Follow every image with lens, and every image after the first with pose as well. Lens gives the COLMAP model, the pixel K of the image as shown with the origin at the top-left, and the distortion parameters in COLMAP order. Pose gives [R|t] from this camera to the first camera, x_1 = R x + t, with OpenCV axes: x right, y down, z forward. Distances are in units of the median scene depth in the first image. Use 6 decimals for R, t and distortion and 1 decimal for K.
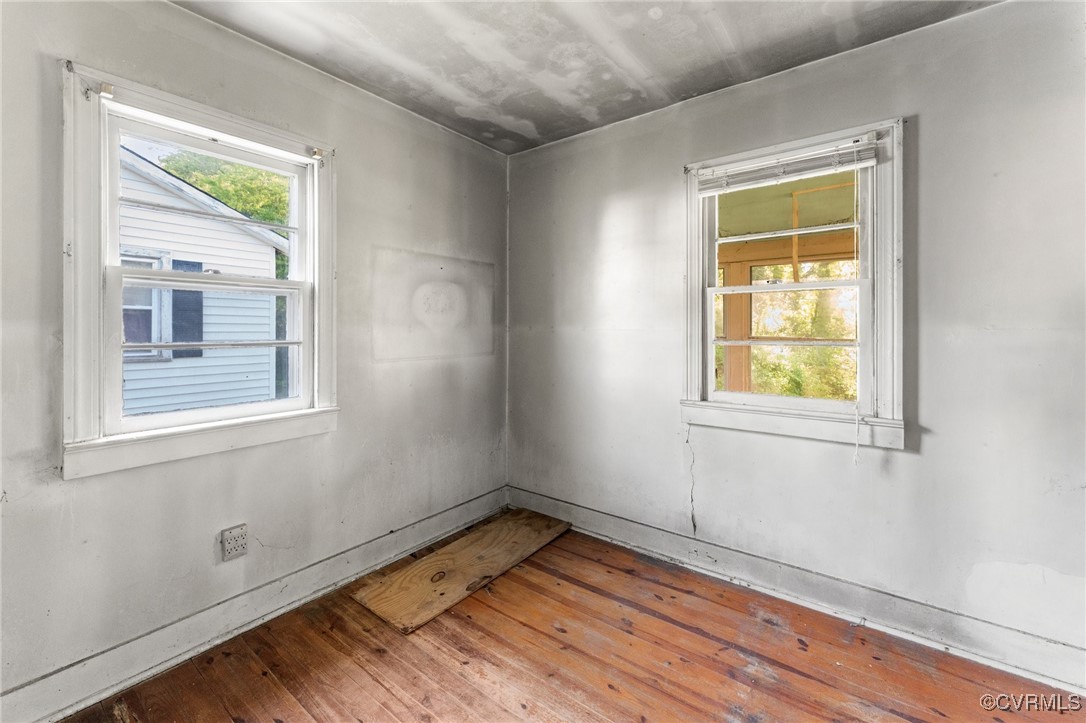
lens RADIAL K [[456.9, 0, 543.1], [0, 456.9, 323.6], [0, 0, 1]] dist [0.003230, 0.000418]
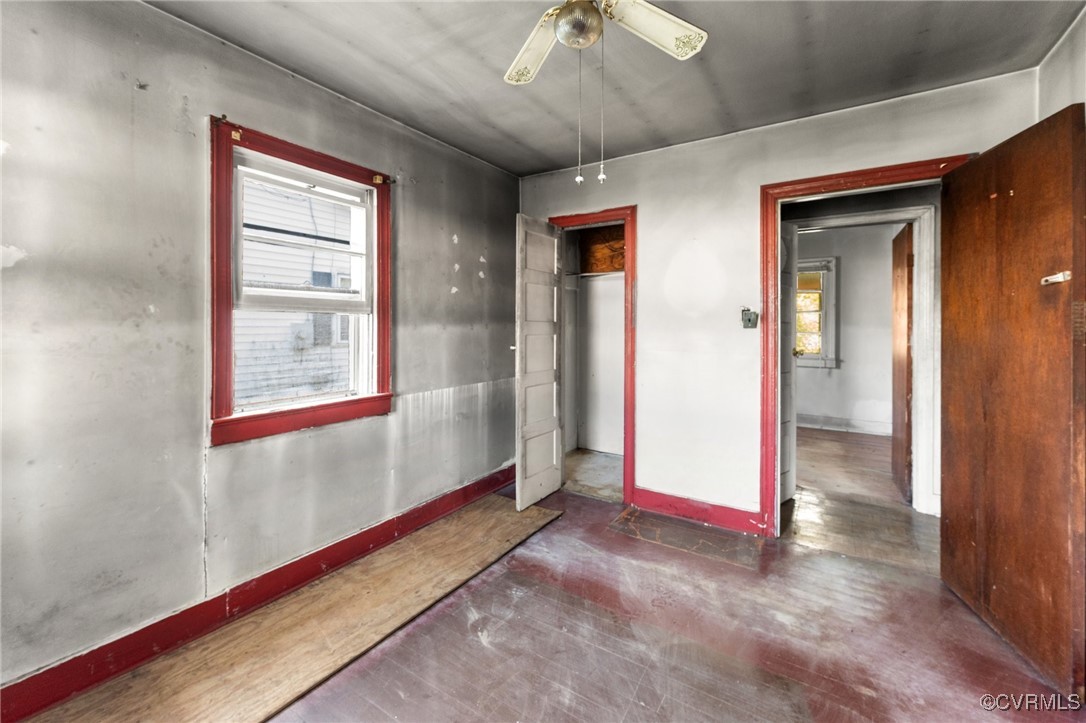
lens RADIAL K [[443.8, 0, 539.3], [0, 443.8, 327.4], [0, 0, 1]] dist [-0.000382, 0.000257]
pose [[0.997049, 0.003003, 0.076704, -1.356283], [-0.003445, 0.999978, 0.005629, -0.000594], [-0.076686, -0.005877, 0.997038, -1.731895]]
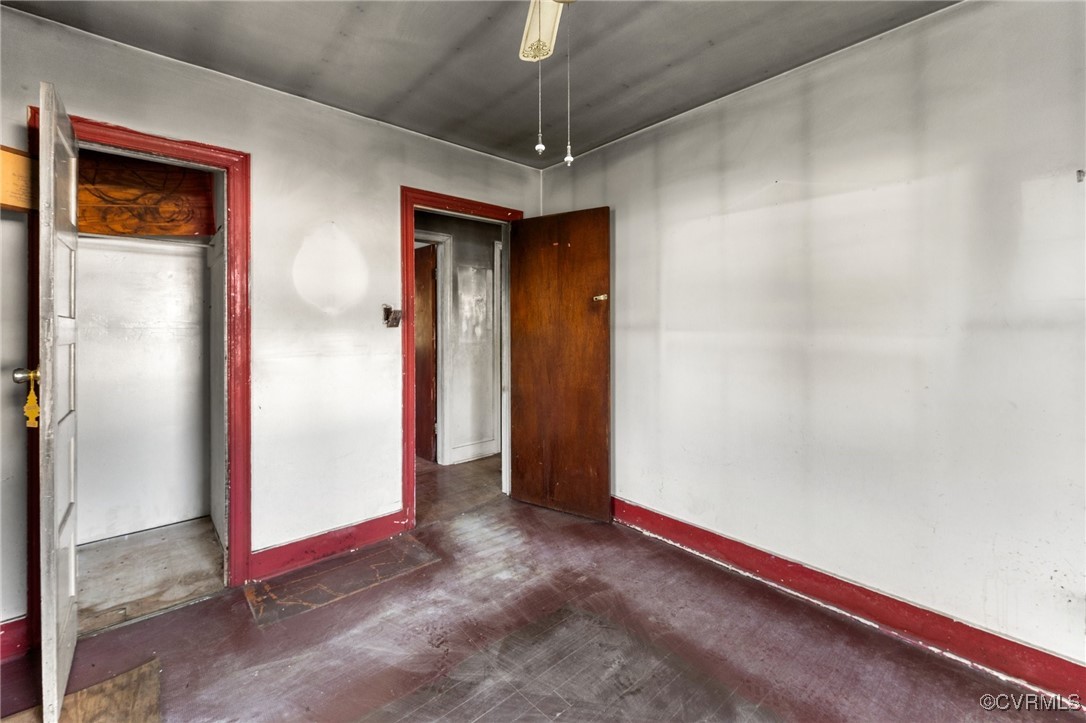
lens RADIAL K [[443.8, 0, 539.3], [0, 443.8, 327.4], [0, 0, 1]] dist [-0.000382, 0.000257]
pose [[0.200416, -0.004724, 0.979700, -1.916626], [0.002328, 0.999988, 0.004346, 0.004040], [-0.979708, 0.001410, 0.200424, -1.014677]]
